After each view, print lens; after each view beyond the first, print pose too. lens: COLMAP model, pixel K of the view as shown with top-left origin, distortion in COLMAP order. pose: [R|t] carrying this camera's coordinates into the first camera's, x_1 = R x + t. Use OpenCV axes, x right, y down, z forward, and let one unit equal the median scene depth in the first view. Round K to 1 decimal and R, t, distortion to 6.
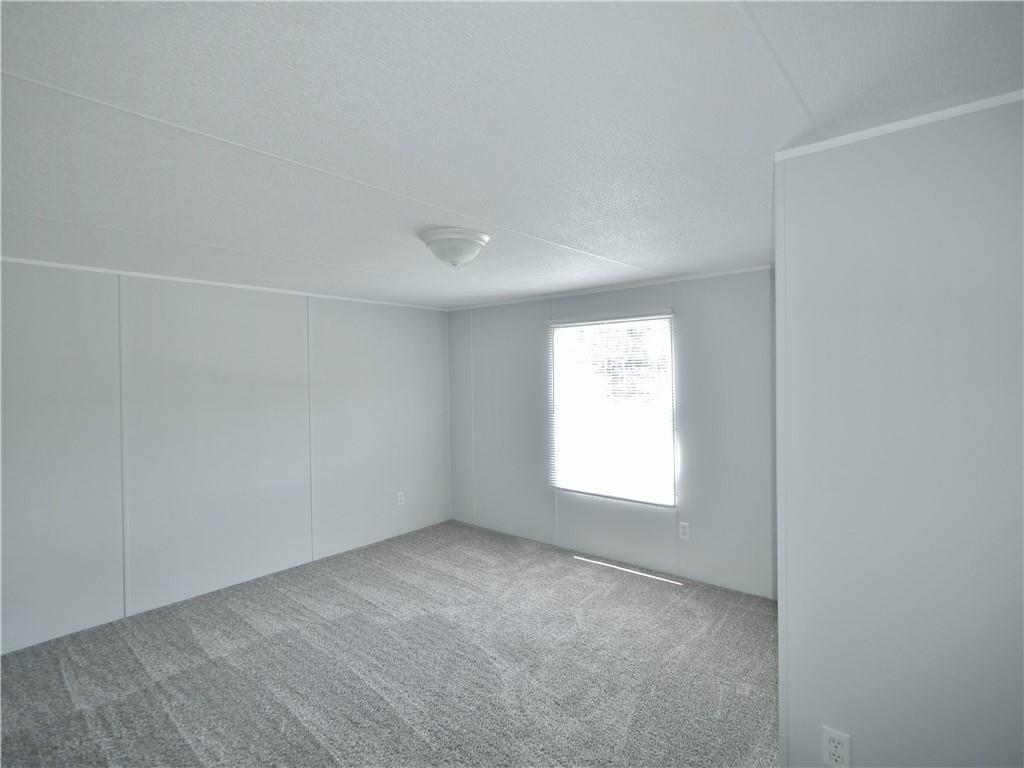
lens RADIAL K [[520.9, 0, 509.4], [0, 520.9, 380.1], [0, 0, 1]] dist [0.001567, 0.000986]
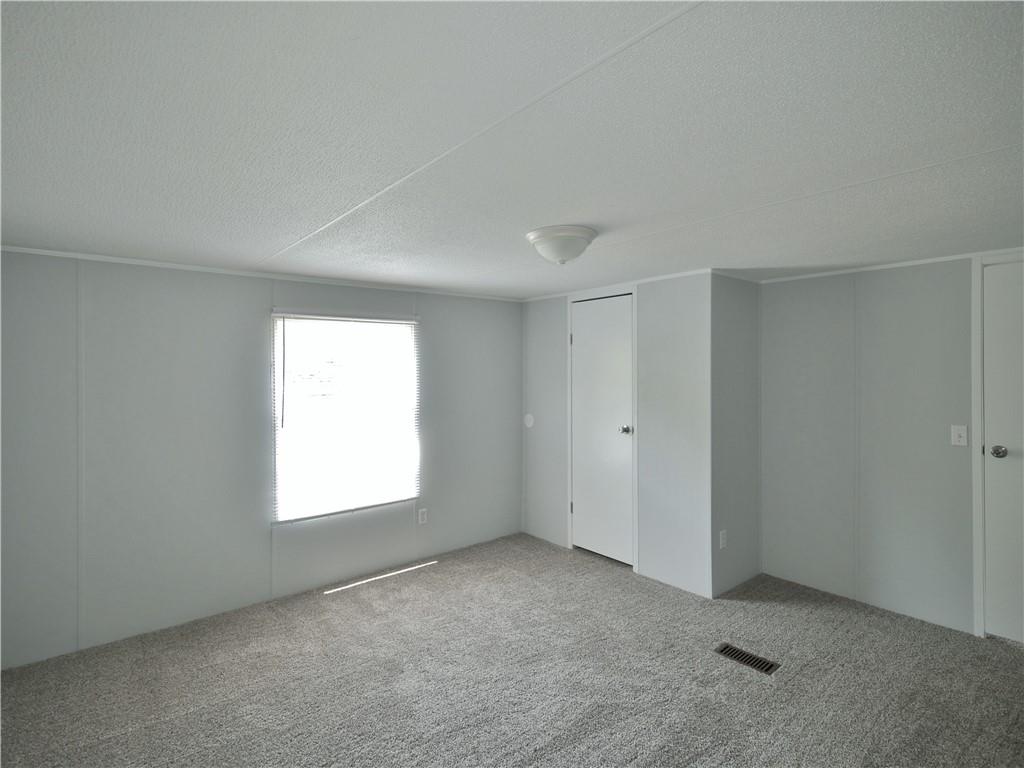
lens RADIAL K [[520.9, 0, 509.4], [0, 520.9, 380.1], [0, 0, 1]] dist [0.001567, 0.000986]
pose [[0.166362, -0.003276, 0.986059, -0.723154], [0.017531, 0.999846, 0.000364, -0.000116], [-0.985909, 0.017226, 0.166393, 0.617767]]
